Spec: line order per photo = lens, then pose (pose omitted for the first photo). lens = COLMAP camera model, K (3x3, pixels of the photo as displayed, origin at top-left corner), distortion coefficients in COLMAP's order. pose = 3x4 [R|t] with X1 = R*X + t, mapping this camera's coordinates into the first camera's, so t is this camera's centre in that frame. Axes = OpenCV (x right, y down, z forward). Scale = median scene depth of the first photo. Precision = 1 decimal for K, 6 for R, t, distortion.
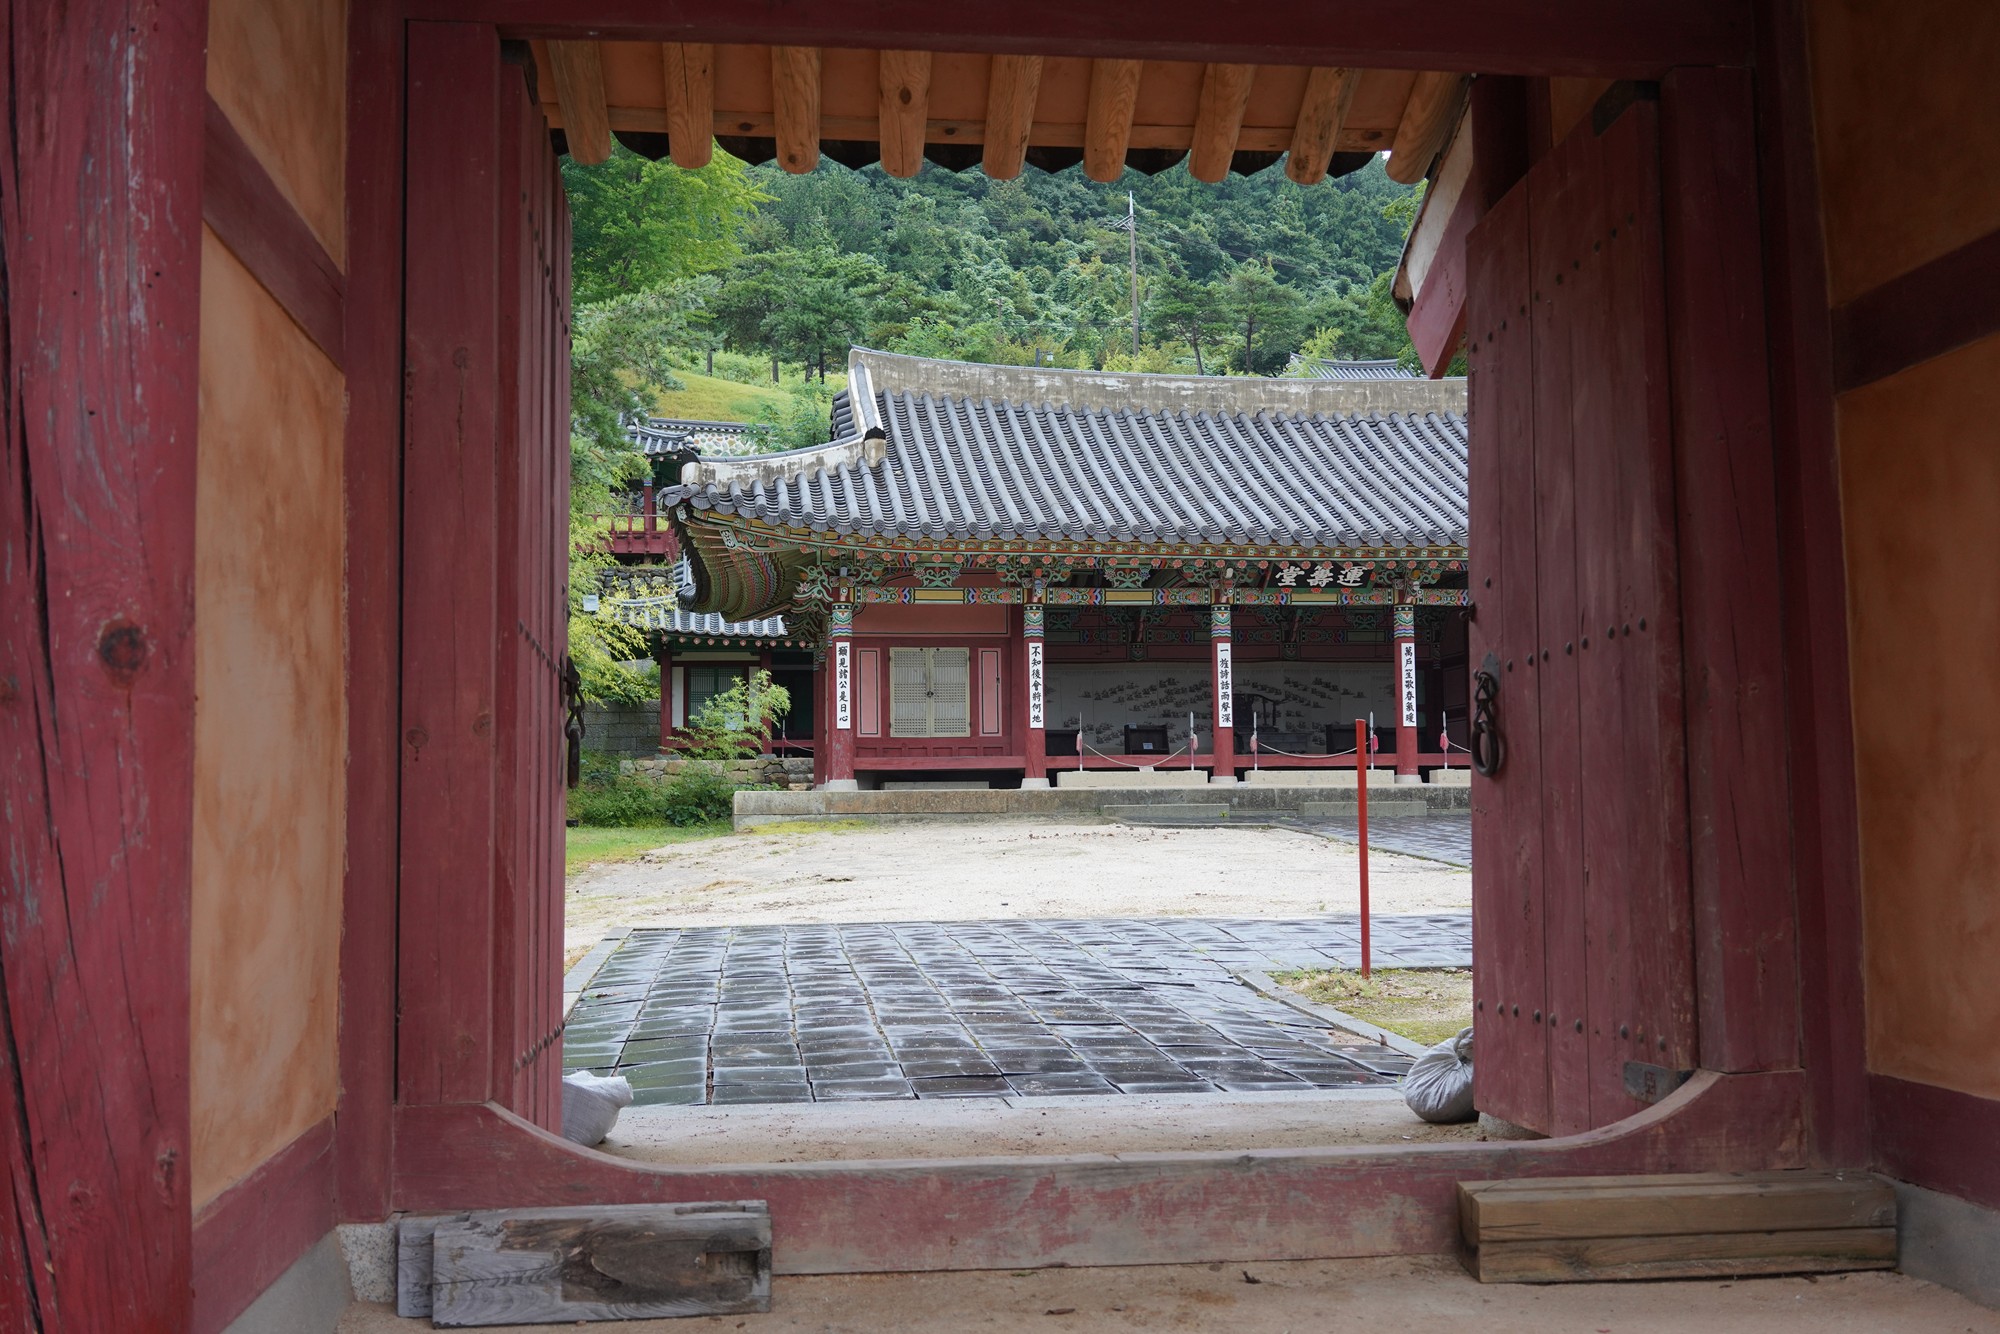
lens RADIAL K [[2003.6, 0, 988.6], [0, 2003.6, 684.3], [0, 0, 1]] dist [0.076744, -0.340976]
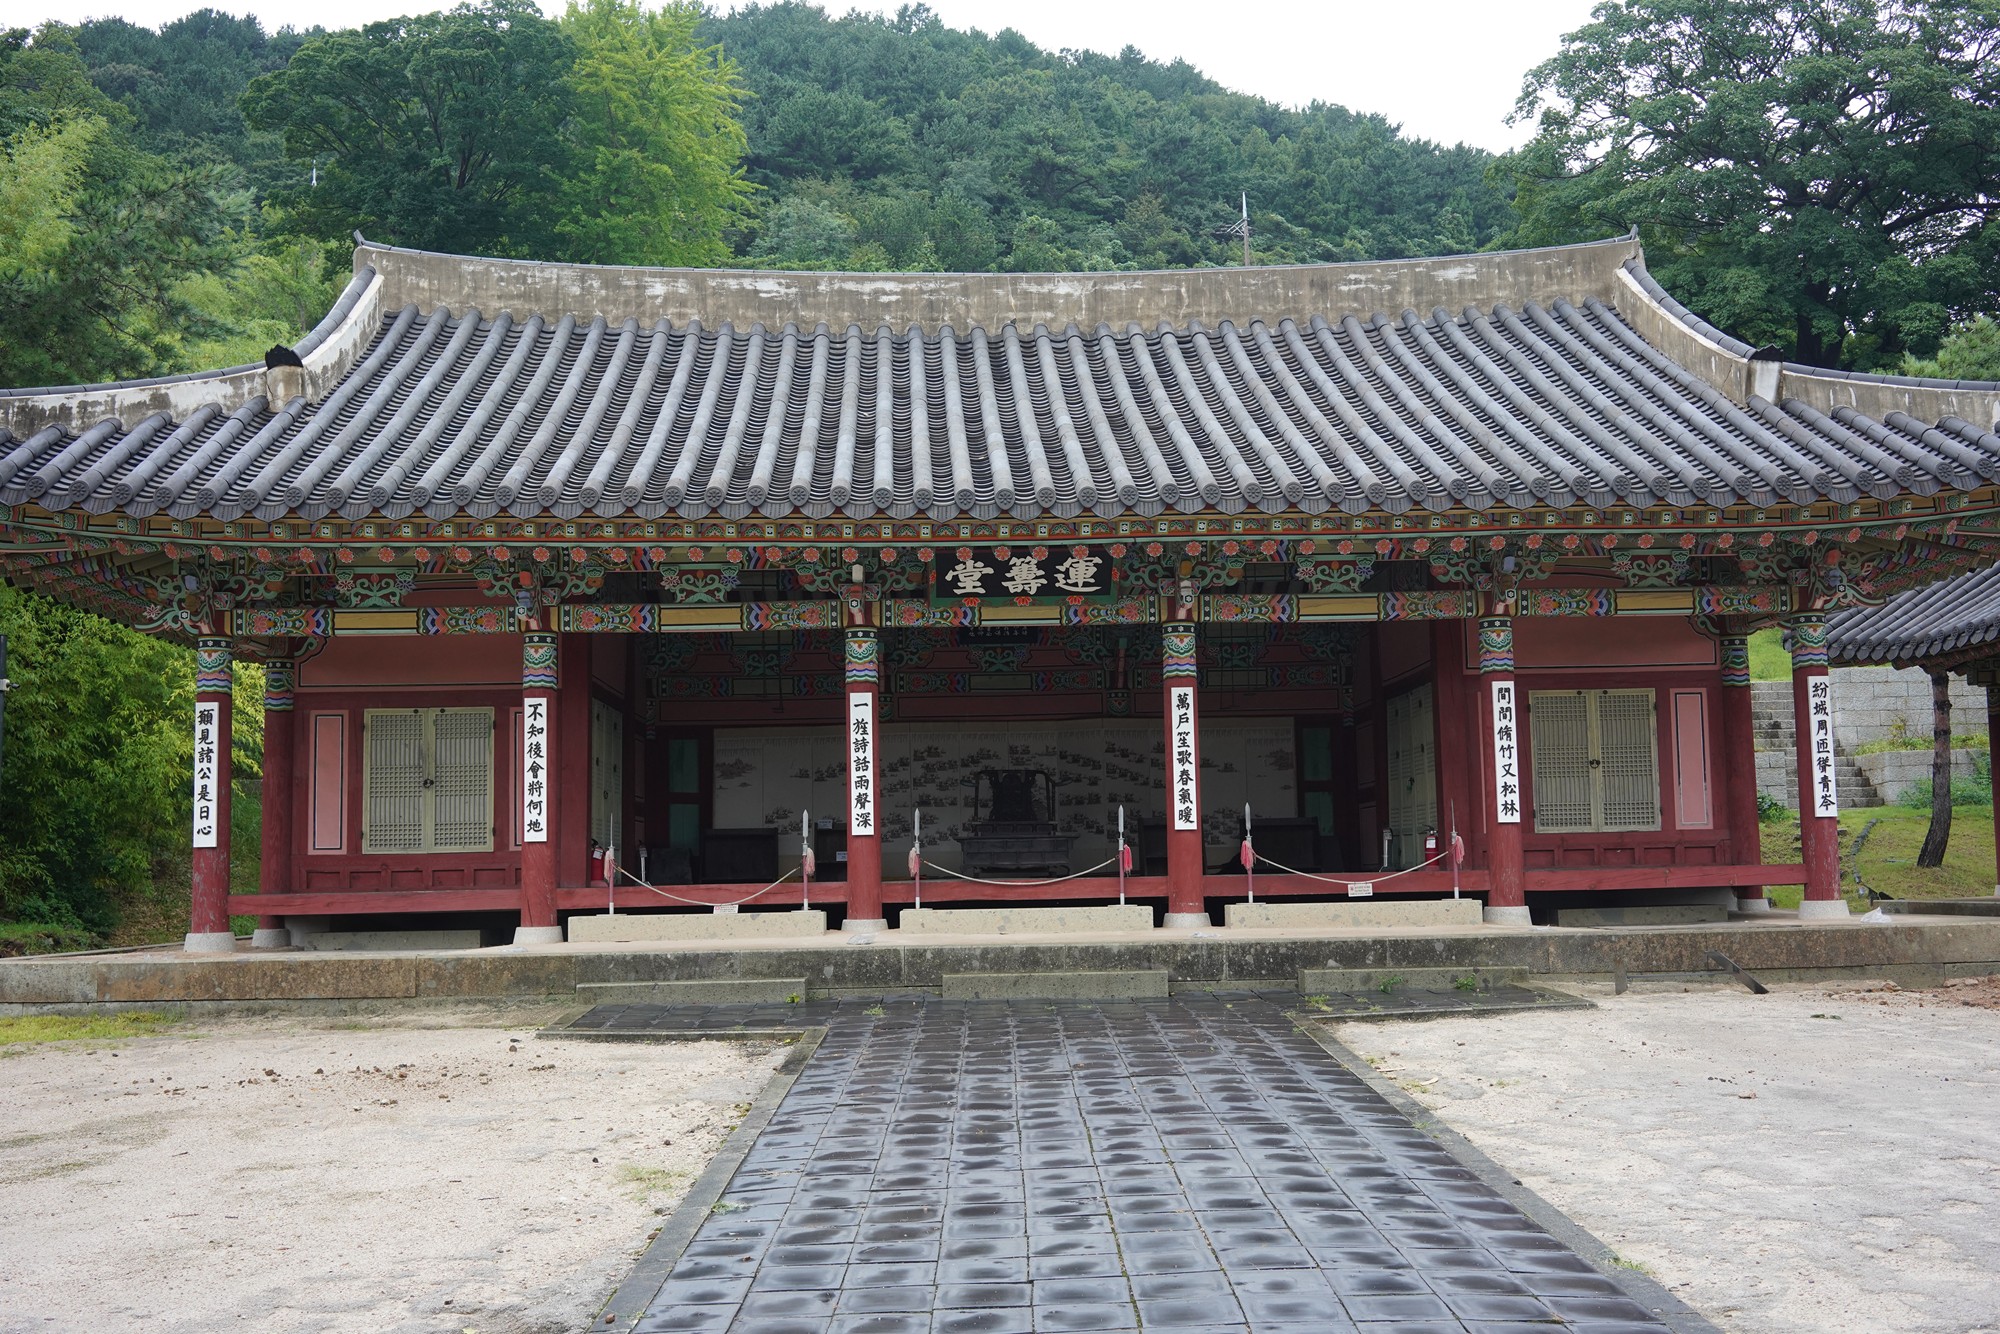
lens RADIAL K [[2003.6, 0, 988.6], [0, 2003.6, 684.3], [0, 0, 1]] dist [0.076744, -0.340976]
pose [[0.994161, -0.017805, -0.106425, 0.199182], [0.015026, 0.999526, -0.026854, -0.006027], [0.106853, 0.025098, 0.993958, 0.382678]]
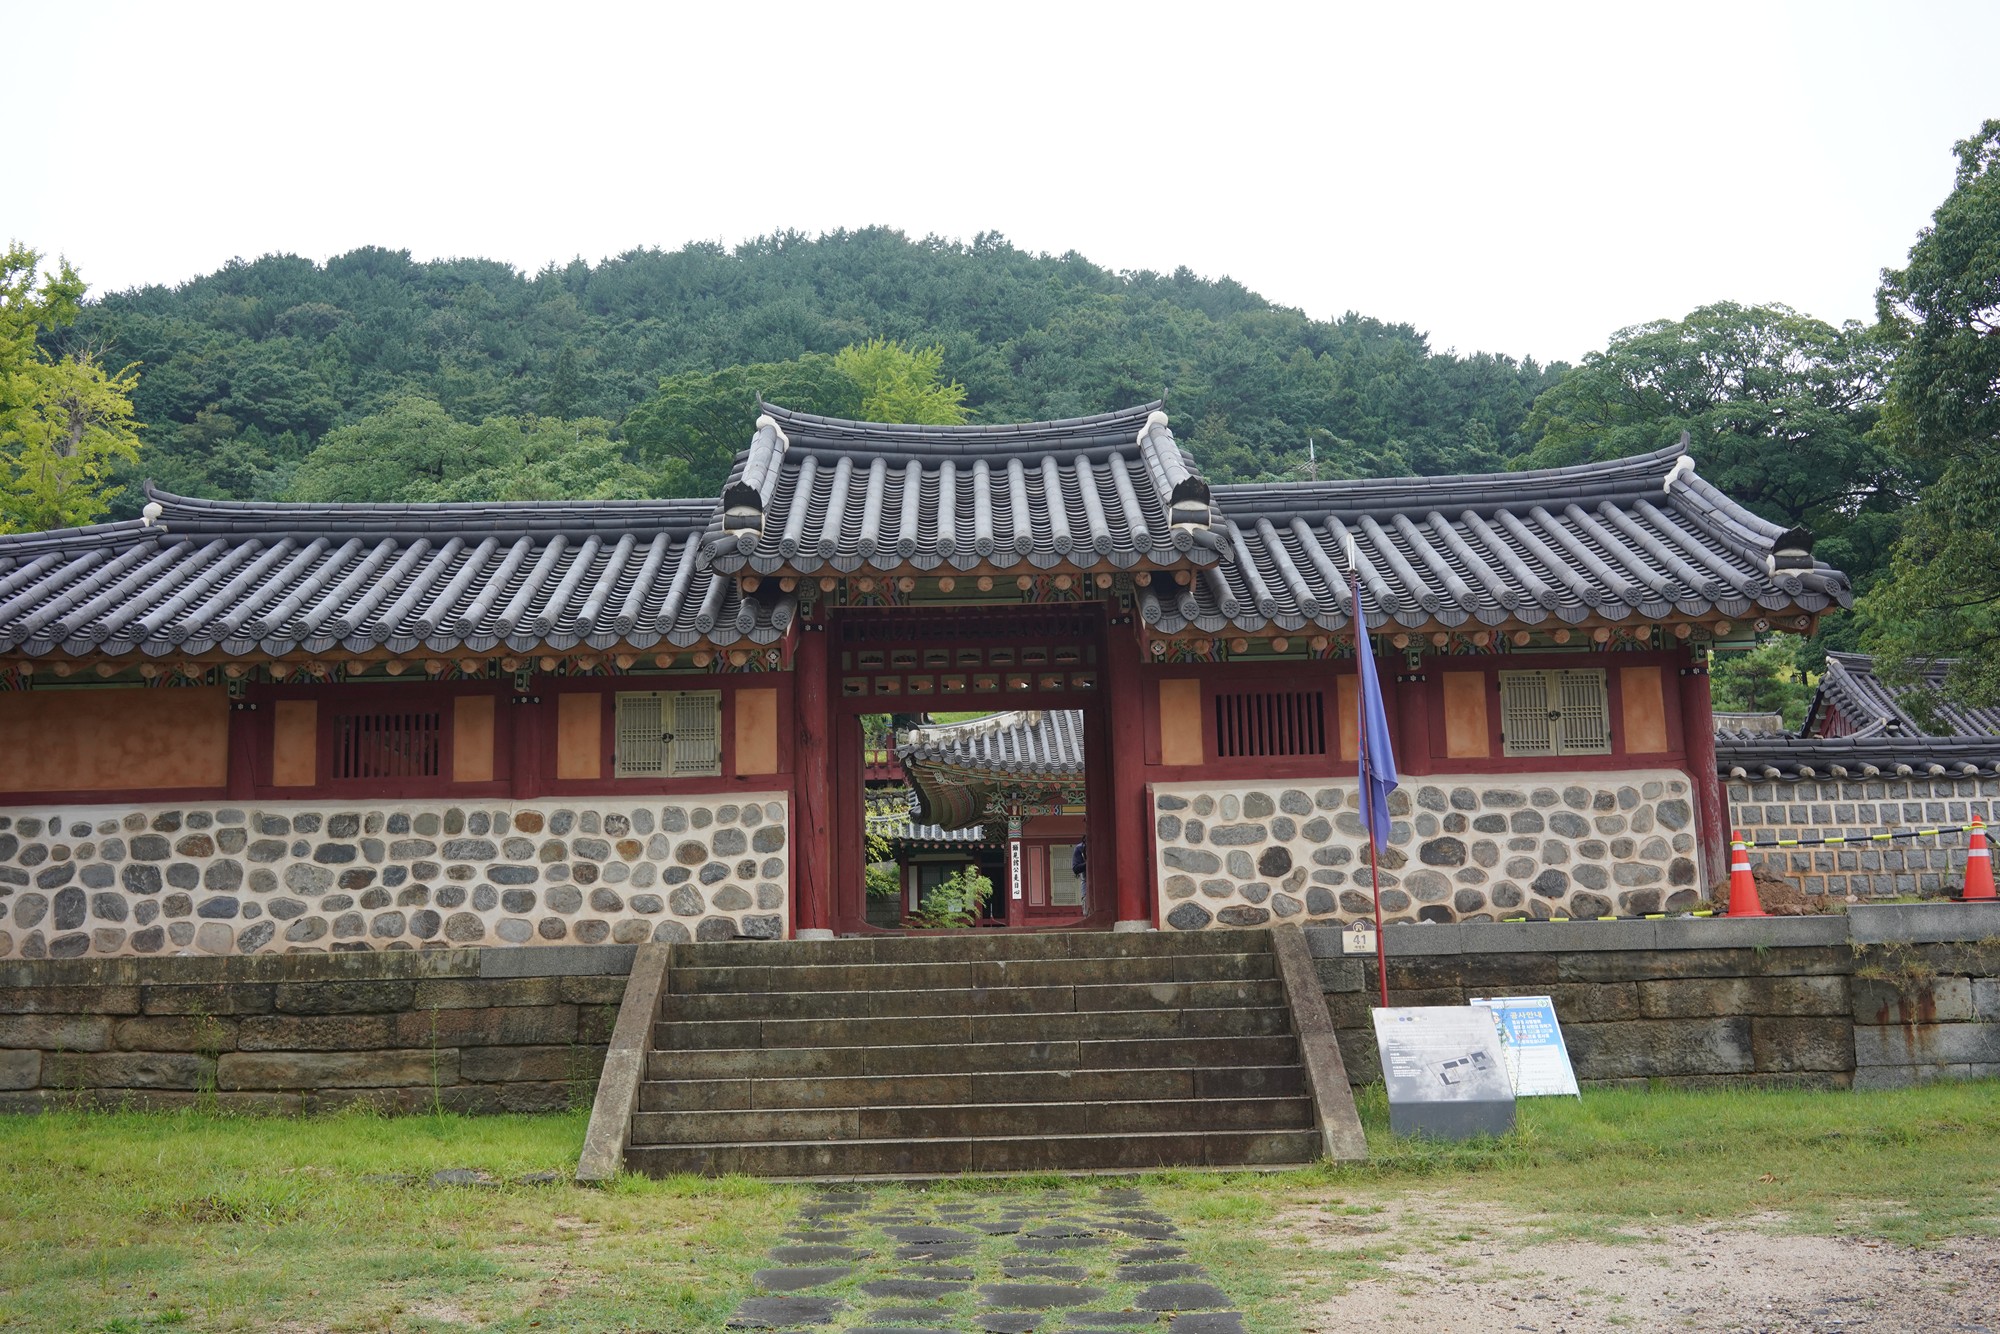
lens RADIAL K [[2003.6, 0, 988.6], [0, 2003.6, 684.3], [0, 0, 1]] dist [0.076744, -0.340976]
pose [[0.992372, -0.034648, -0.118307, 0.081498], [0.022226, 0.994251, -0.104744, 0.017017], [0.121256, 0.101315, 0.987437, -0.461268]]
